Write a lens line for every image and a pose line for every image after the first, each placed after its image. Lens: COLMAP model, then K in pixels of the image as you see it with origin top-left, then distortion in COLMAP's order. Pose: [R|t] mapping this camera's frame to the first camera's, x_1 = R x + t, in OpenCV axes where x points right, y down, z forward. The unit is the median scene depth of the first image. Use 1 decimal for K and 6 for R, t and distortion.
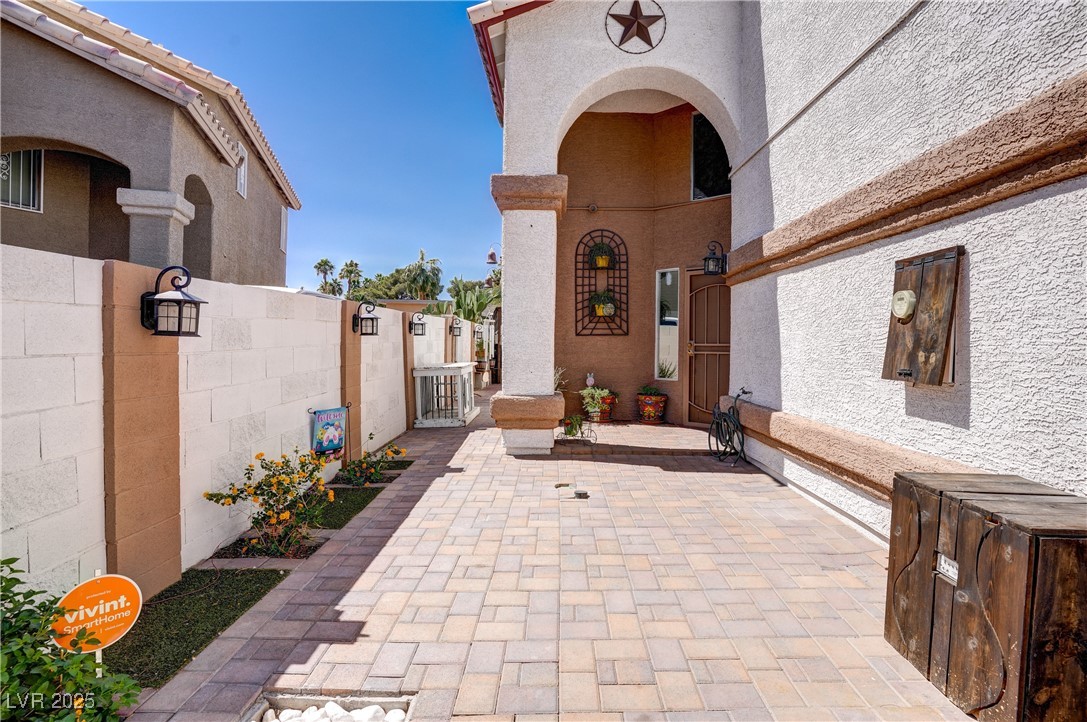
lens RADIAL K [[535.9, 0, 540.1], [0, 535.9, 353.8], [0, 0, 1]] dist [-0.058884, 0.018532]
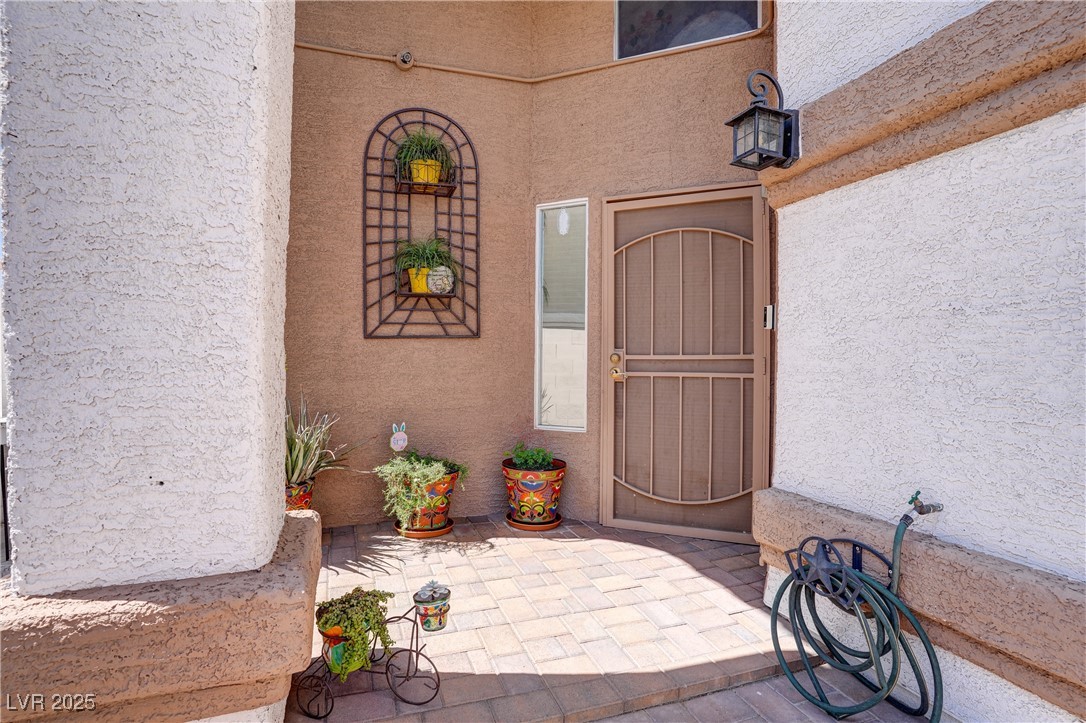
lens RADIAL K [[535.4, 0, 535.8], [0, 535.4, 353.8], [0, 0, 1]] dist [-0.058884, 0.018532]
pose [[0.932623, -0.003901, 0.360831, 0.040284], [0.011526, 0.999753, -0.018982, -0.011133], [-0.360668, 0.021862, 0.932438, 0.543319]]
